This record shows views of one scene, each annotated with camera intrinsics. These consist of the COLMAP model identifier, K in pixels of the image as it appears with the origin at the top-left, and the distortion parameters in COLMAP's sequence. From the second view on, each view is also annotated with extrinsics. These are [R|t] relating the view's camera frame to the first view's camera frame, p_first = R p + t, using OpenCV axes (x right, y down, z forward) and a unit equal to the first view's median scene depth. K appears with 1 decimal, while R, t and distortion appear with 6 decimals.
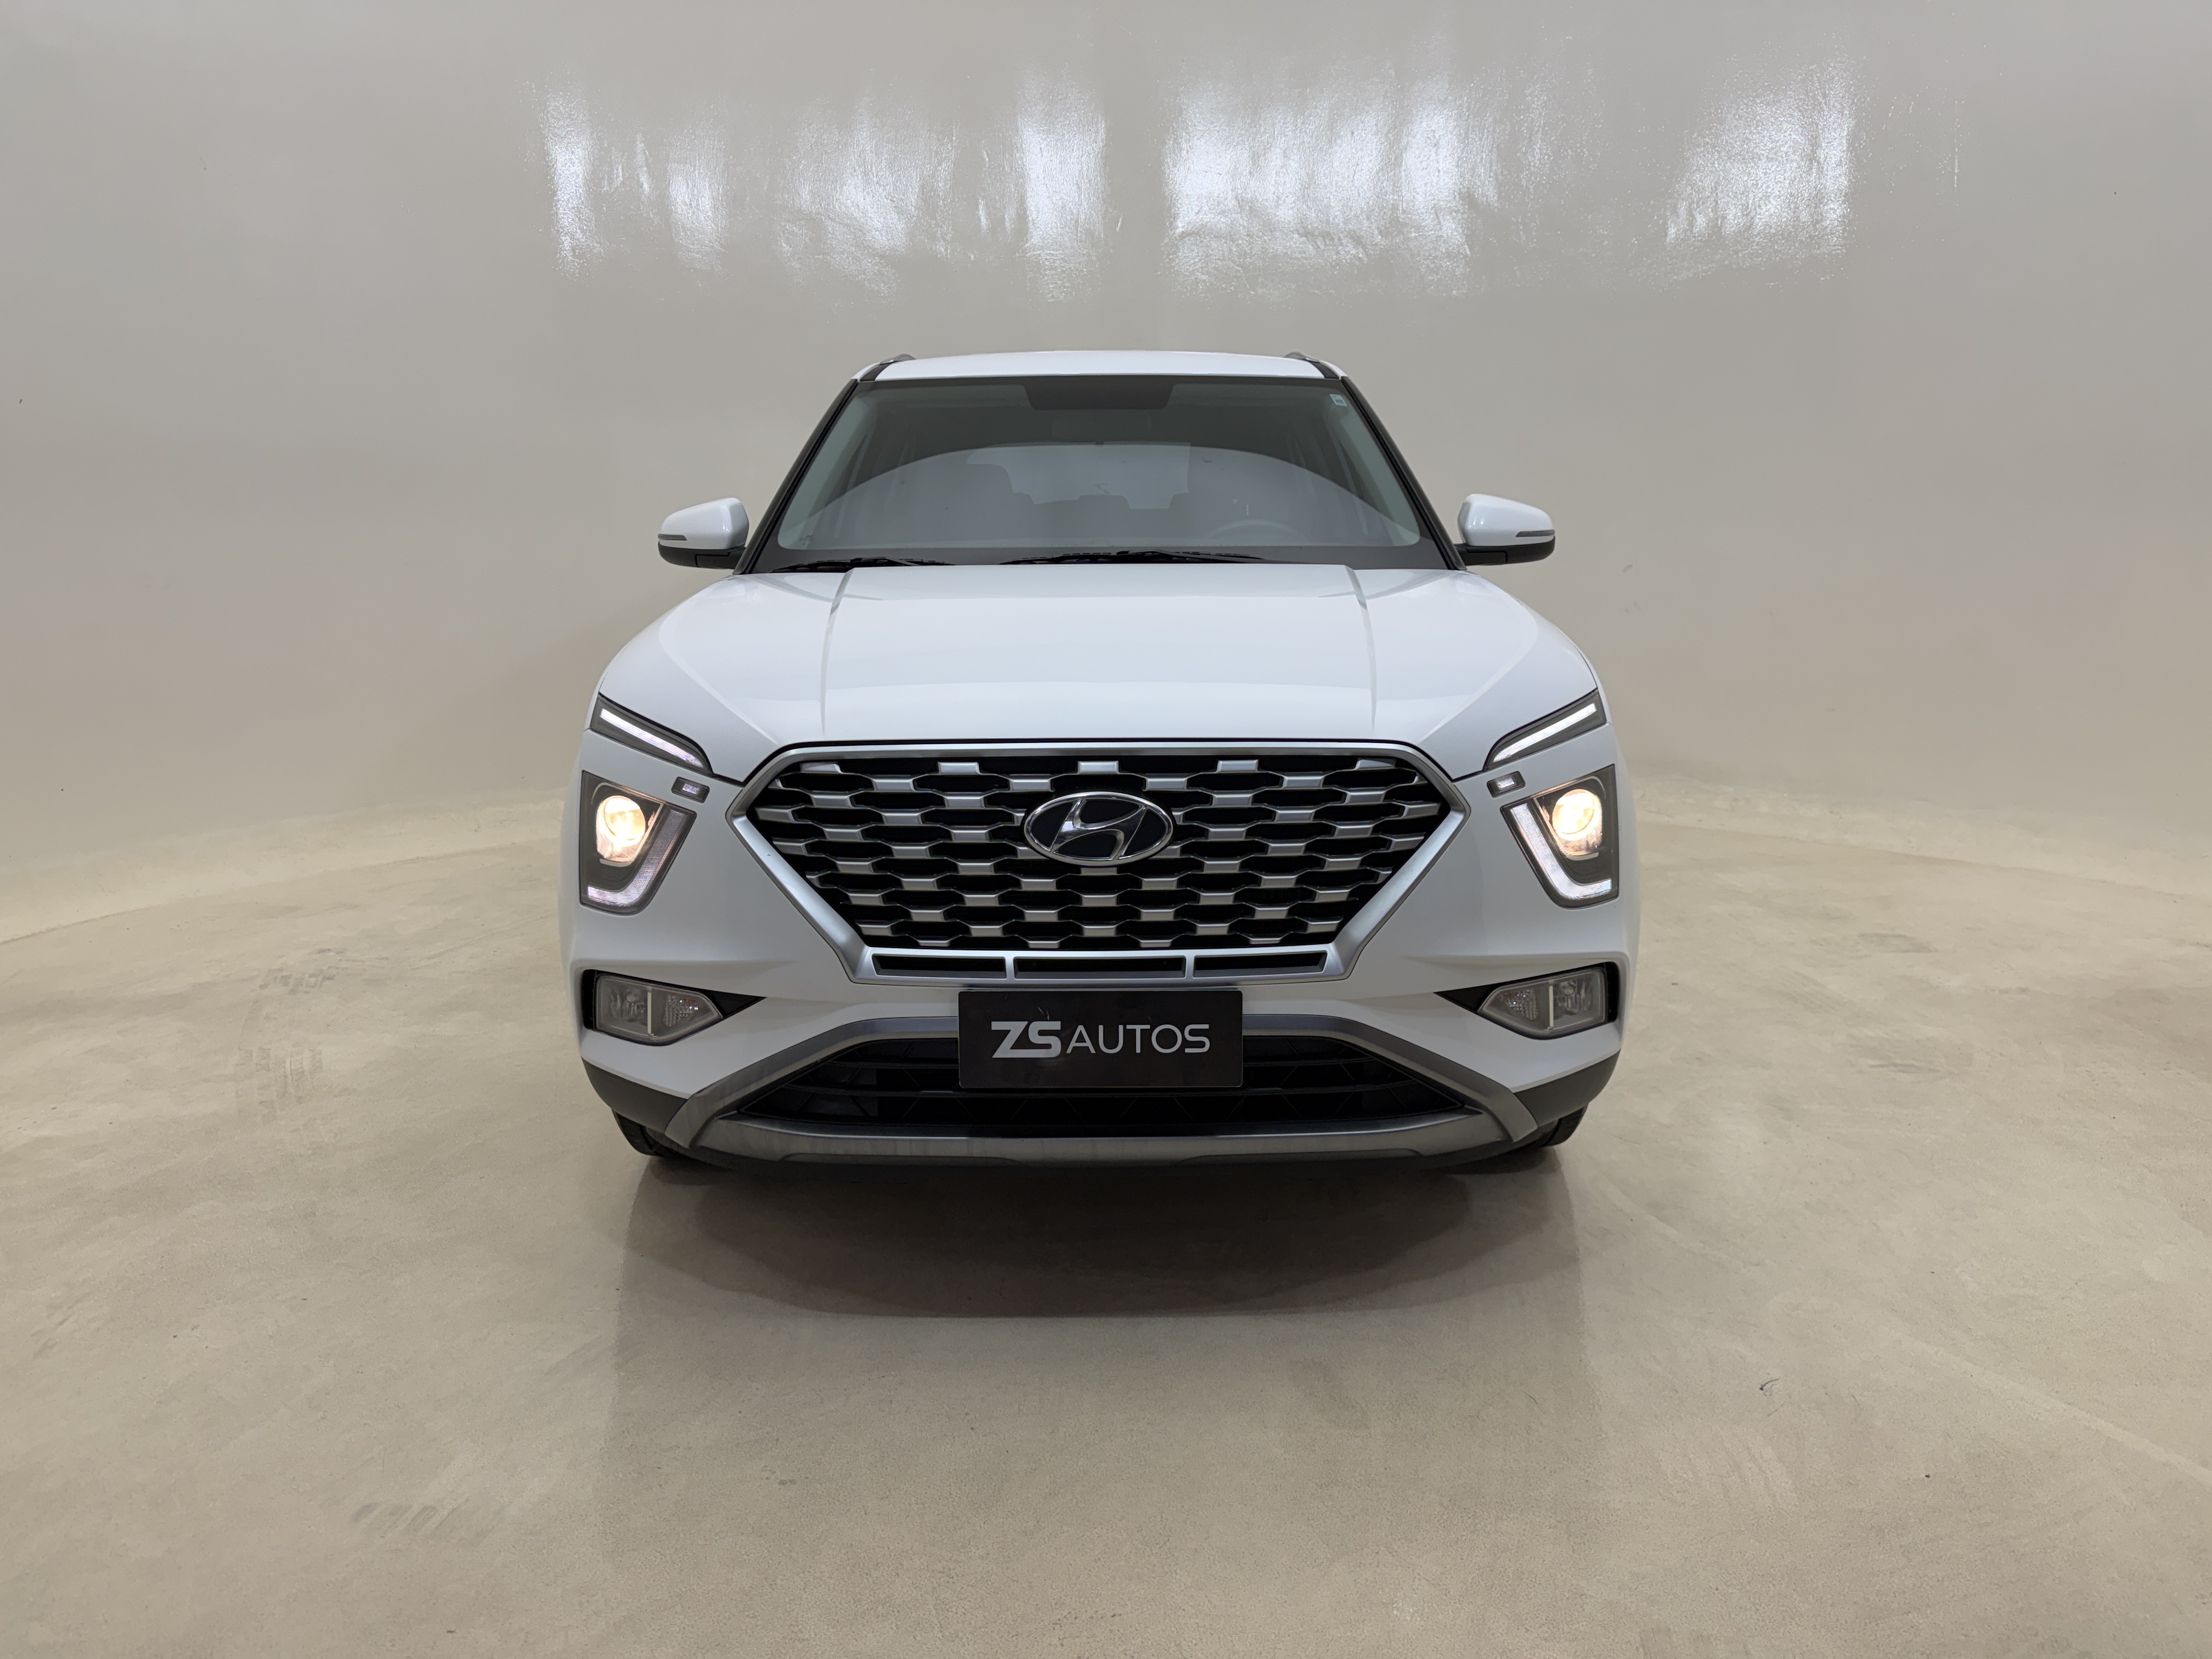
lens RADIAL K [[1547.0, 0, 1116.5], [0, 1547.0, 808.8], [0, 0, 1]] dist [0.055070, 0.001013]
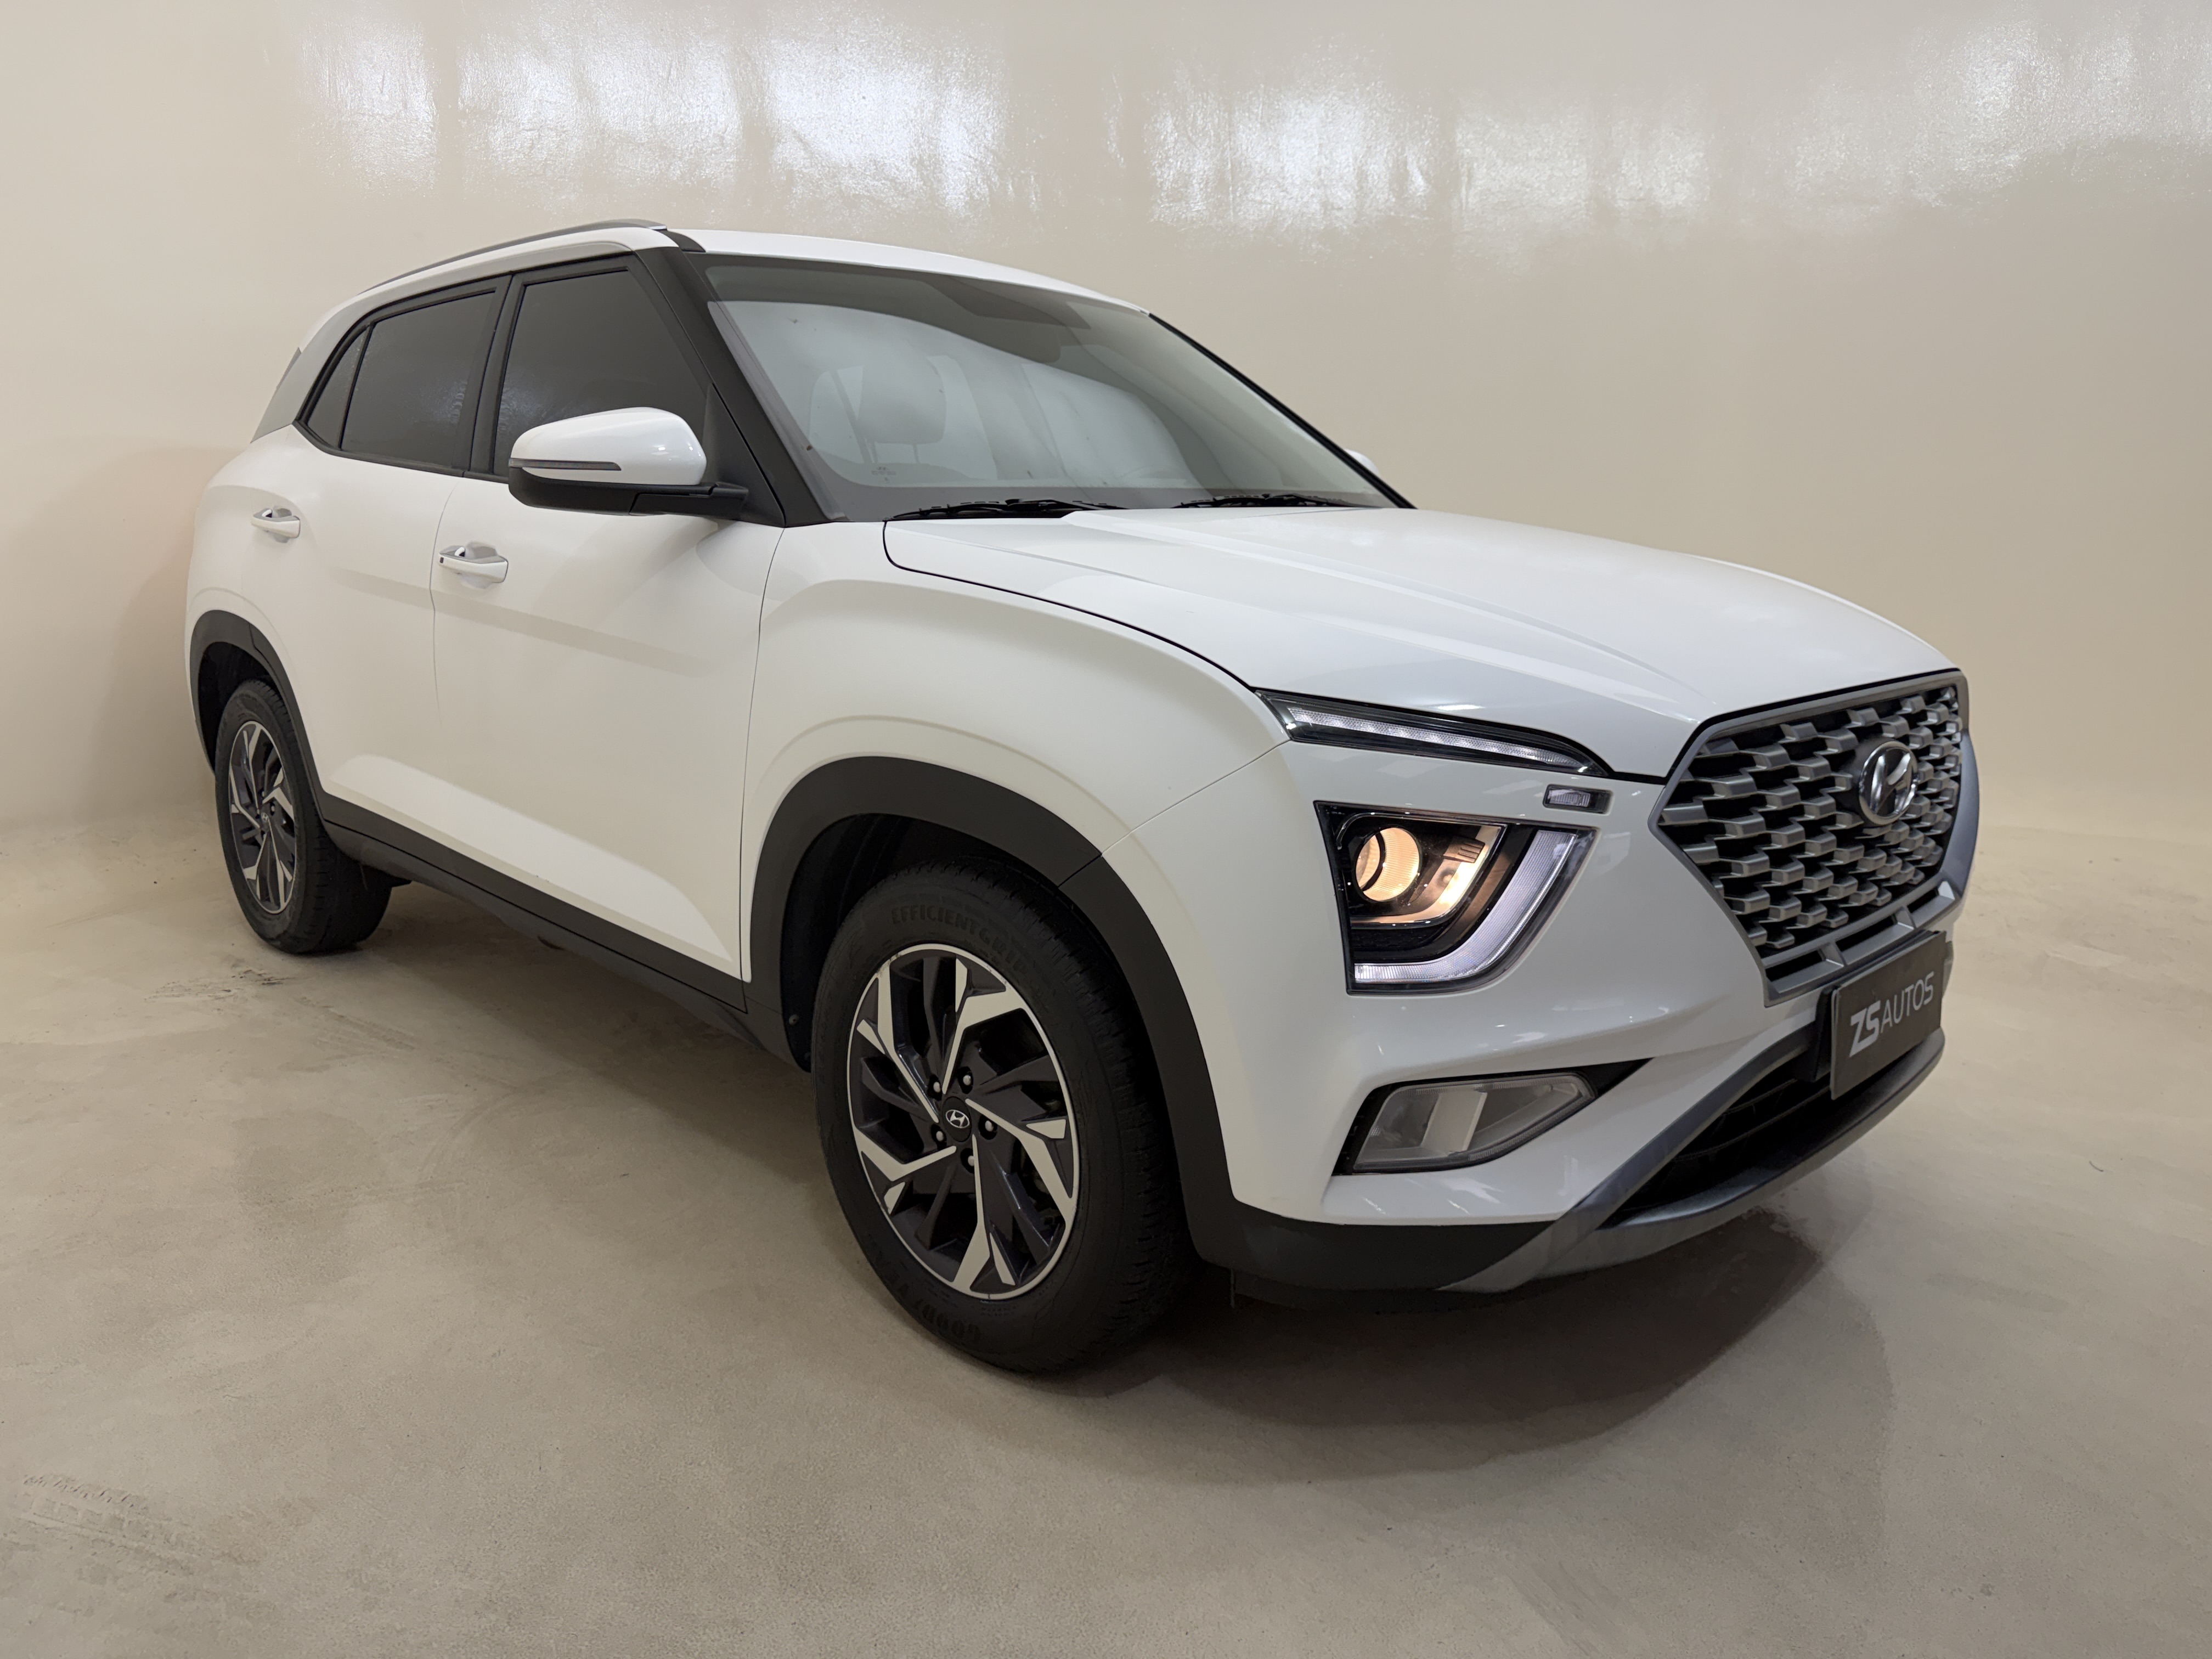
lens RADIAL K [[1547.0, 0, 1119.6], [0, 1547.0, 801.1], [0, 0, 1]] dist [0.055070, 0.001013]
pose [[0.716320, -0.122319, 0.686968, -0.880049], [0.113934, 0.991806, 0.057796, -0.073859], [-0.688408, 0.036869, 0.724386, 0.578385]]
